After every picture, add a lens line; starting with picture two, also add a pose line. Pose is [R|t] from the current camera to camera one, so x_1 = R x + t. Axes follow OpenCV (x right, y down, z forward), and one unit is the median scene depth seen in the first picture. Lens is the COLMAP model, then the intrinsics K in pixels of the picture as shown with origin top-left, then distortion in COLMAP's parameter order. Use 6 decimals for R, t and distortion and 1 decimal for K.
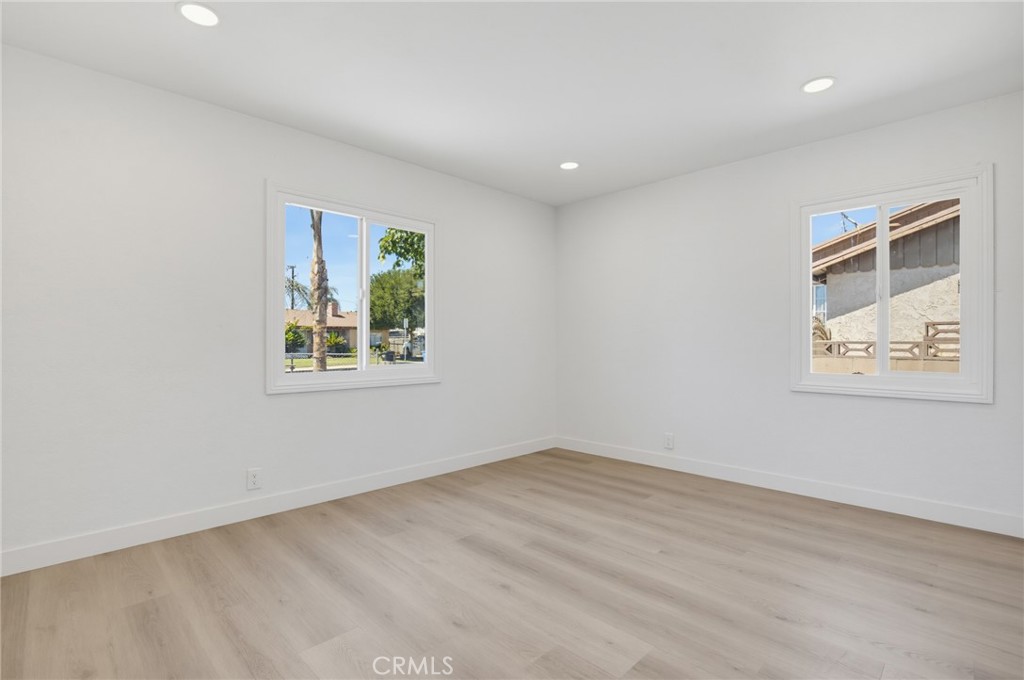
lens RADIAL K [[476.4, 0, 511.5], [0, 476.4, 341.9], [0, 0, 1]] dist [-0.029277, 0.000946]
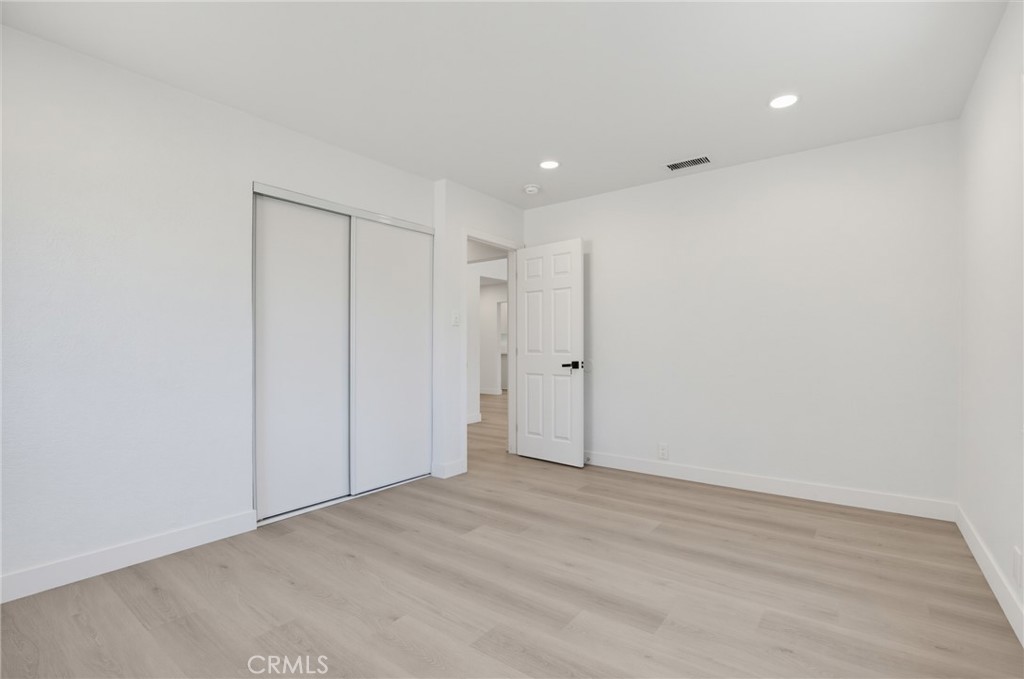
lens RADIAL K [[476.4, 0, 515.7], [0, 476.4, 338.4], [0, 0, 1]] dist [-0.029277, 0.000946]
pose [[-0.990817, 0.000731, -0.135207, 0.226976], [0.001523, 0.999982, -0.005760, -0.010368], [0.135201, -0.005914, -0.990801, 1.790501]]
